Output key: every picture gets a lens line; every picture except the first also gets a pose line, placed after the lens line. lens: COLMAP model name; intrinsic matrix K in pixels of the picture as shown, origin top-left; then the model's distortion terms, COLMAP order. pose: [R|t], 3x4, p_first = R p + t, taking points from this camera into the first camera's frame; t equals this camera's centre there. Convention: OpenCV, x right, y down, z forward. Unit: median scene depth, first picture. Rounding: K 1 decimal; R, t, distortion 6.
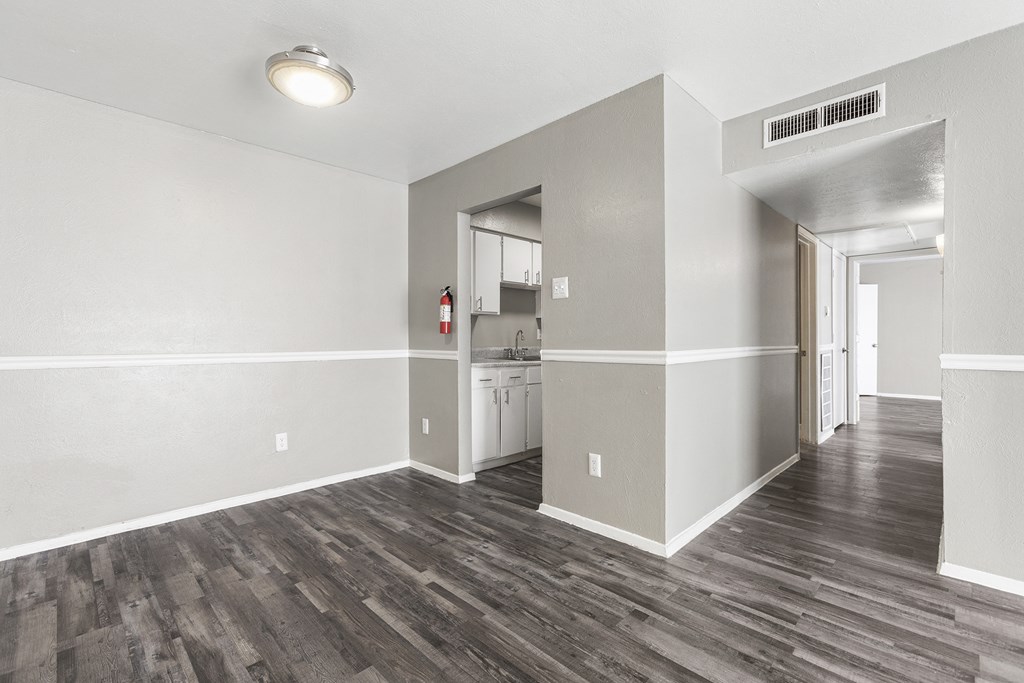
lens RADIAL K [[465.3, 0, 511.7], [0, 465.3, 335.1], [0, 0, 1]] dist [-0.001173, 0.003521]
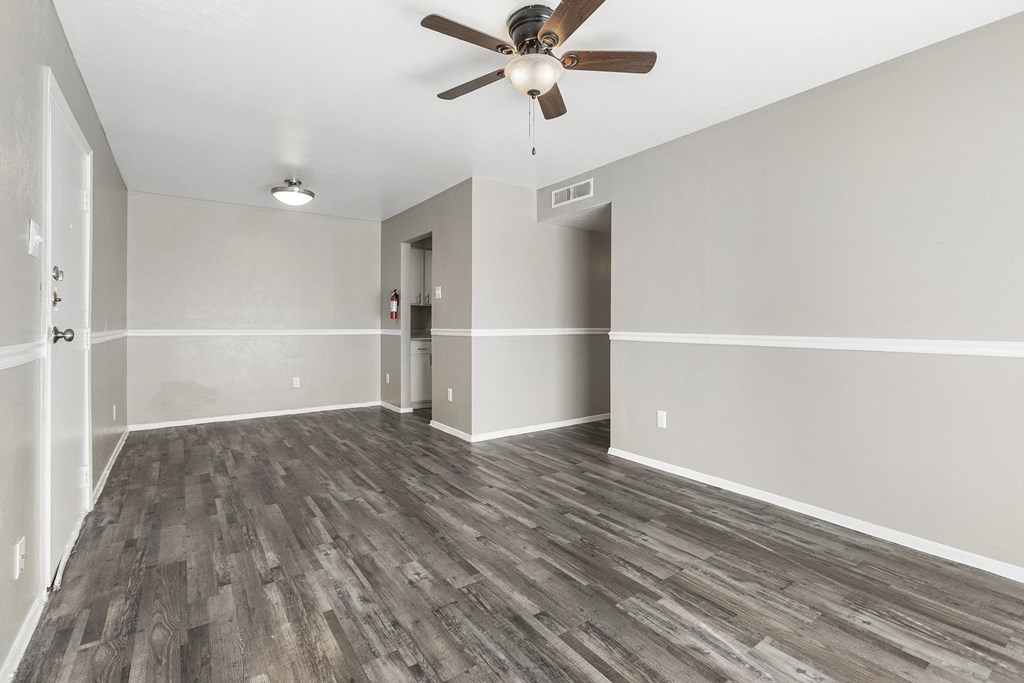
lens RADIAL K [[465.3, 0, 500.7], [0, 465.3, 320.9], [0, 0, 1]] dist [-0.001173, 0.003521]
pose [[0.985733, 0.003367, -0.168284, 0.670139], [-0.002415, 0.999980, 0.005866, -0.009548], [0.168301, -0.005376, 0.985721, -0.702043]]
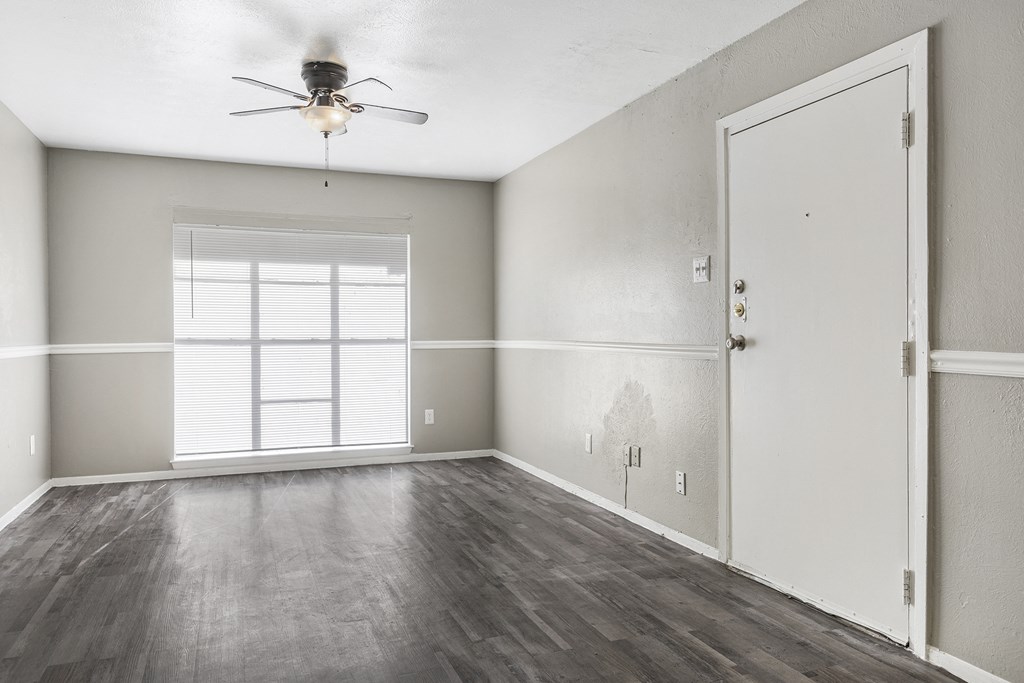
lens RADIAL K [[703.1, 0, 513.4], [0, 703.1, 341.9], [0, 0, 1]] dist [-0.008983, 0.005062]
pose [[-0.924031, -0.000439, 0.382317, -0.267432], [0.002083, 0.999979, 0.006184, 0.007653], [-0.382311, 0.006511, -0.924011, 1.209185]]
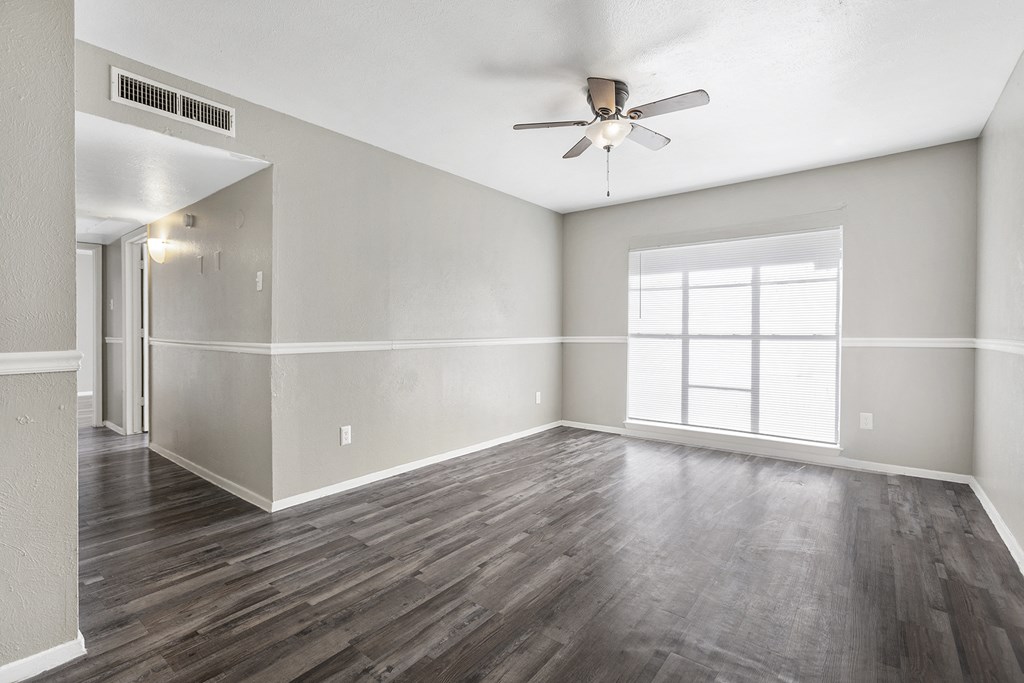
lens RADIAL K [[465.3, 0, 513.1], [0, 465.3, 332.1], [0, 0, 1]] dist [-0.001173, 0.003521]
pose [[-0.131791, -0.000016, 0.991277, -0.370098], [-0.003677, 0.999993, -0.000473, 0.005603], [-0.991271, -0.003708, -0.131790, 0.408597]]
